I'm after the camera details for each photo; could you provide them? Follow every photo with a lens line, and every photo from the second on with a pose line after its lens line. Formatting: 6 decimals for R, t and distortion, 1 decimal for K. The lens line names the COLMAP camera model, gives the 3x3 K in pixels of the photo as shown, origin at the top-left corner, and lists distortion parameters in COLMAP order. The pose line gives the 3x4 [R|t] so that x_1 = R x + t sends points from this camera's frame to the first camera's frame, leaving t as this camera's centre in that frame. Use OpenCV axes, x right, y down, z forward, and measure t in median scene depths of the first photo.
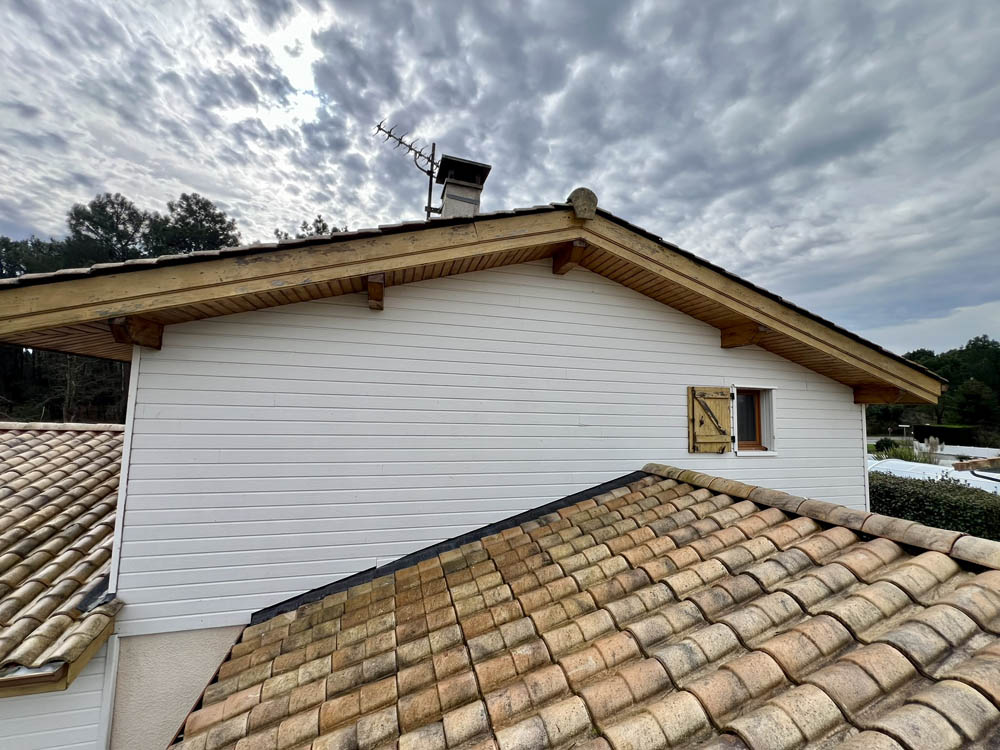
lens RADIAL K [[401.5, 0, 500.0], [0, 401.5, 375.0], [0, 0, 1]] dist [-0.000508, -0.000032]
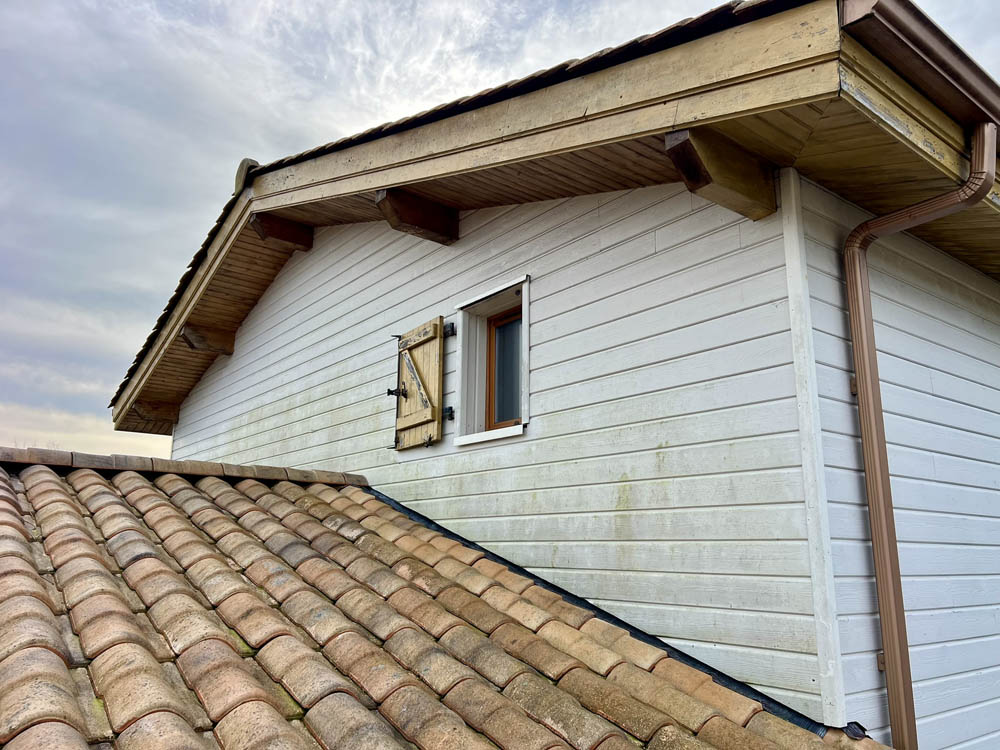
lens RADIAL K [[751.3, 0, 500.0], [0, 751.3, 375.0], [0, 0, 1]] dist [0.010597, -0.003295]
pose [[0.390426, -0.232740, -0.890730, 1.389707], [0.055480, 0.971707, -0.229580, 0.317985], [0.918961, 0.040217, 0.392292, 0.684738]]
